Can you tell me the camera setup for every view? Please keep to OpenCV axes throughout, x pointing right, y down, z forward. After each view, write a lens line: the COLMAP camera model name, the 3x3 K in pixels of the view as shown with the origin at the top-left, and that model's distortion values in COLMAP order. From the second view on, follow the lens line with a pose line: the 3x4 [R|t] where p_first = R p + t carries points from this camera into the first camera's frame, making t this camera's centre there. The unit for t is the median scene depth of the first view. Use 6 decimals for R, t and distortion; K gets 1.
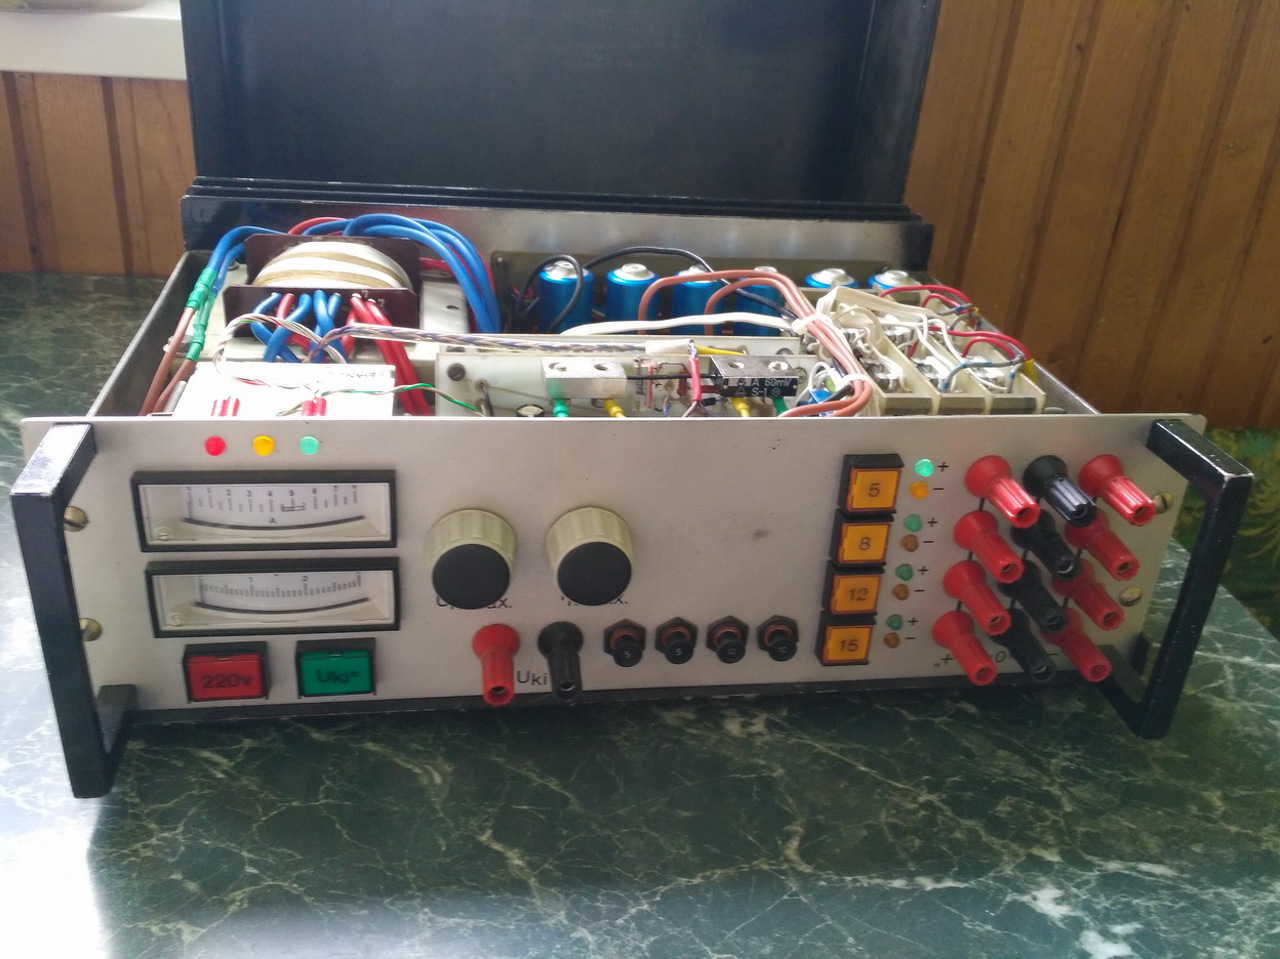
lens RADIAL K [[1155.0, 0, 636.8], [0, 1155.0, 485.5], [0, 0, 1]] dist [0.072385, -0.187096]
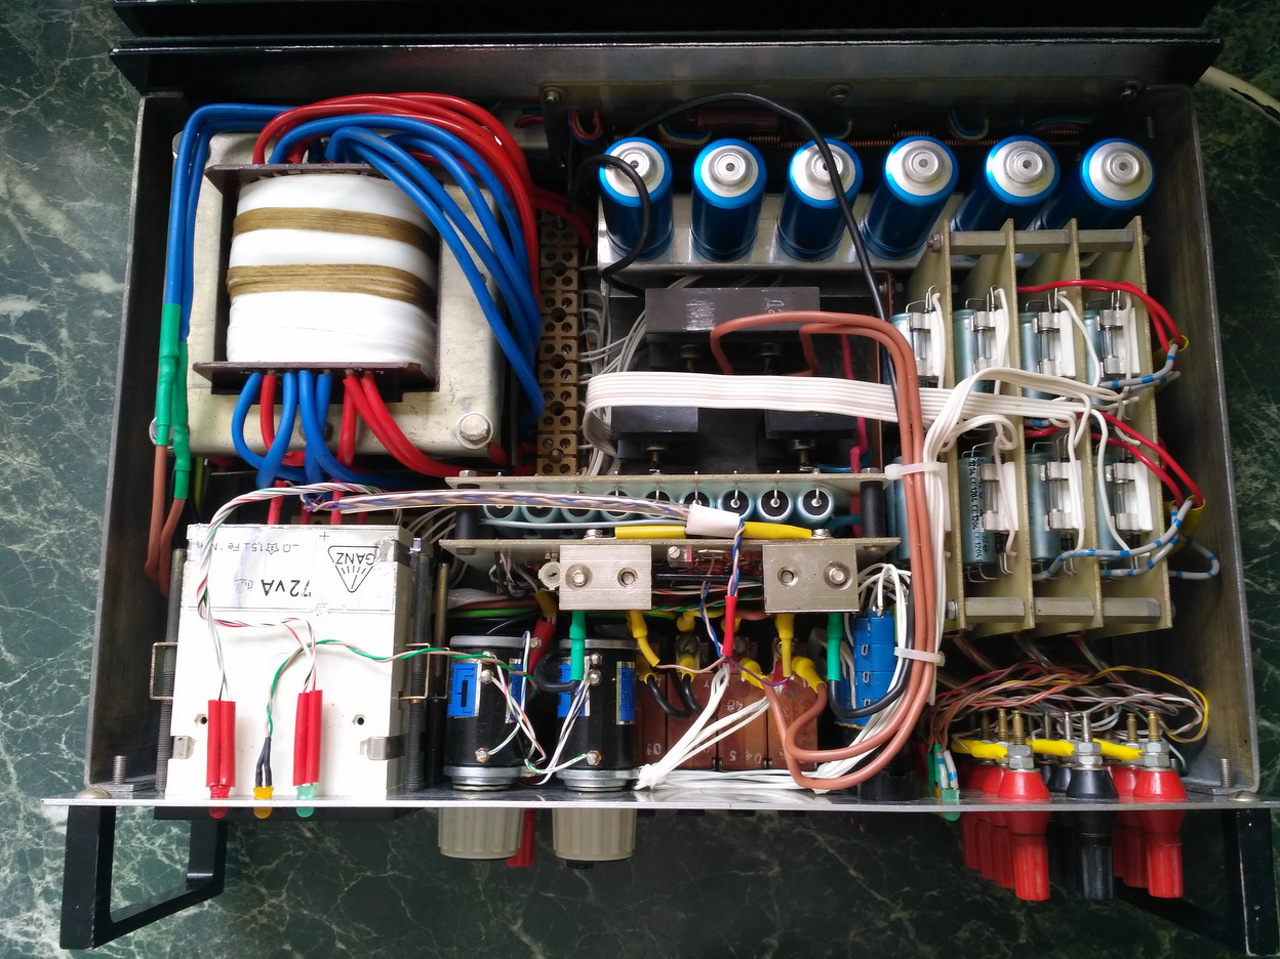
lens RADIAL K [[1138.9, 0, 639.5], [0, 1138.9, 495.0], [0, 0, 1]] dist [0.084951, -0.202489]
pose [[0.982488, 0.136035, -0.127329, 0.088576], [0.015748, 0.620293, 0.784212, -0.903668], [0.185661, -0.772484, 0.607288, 0.599976]]
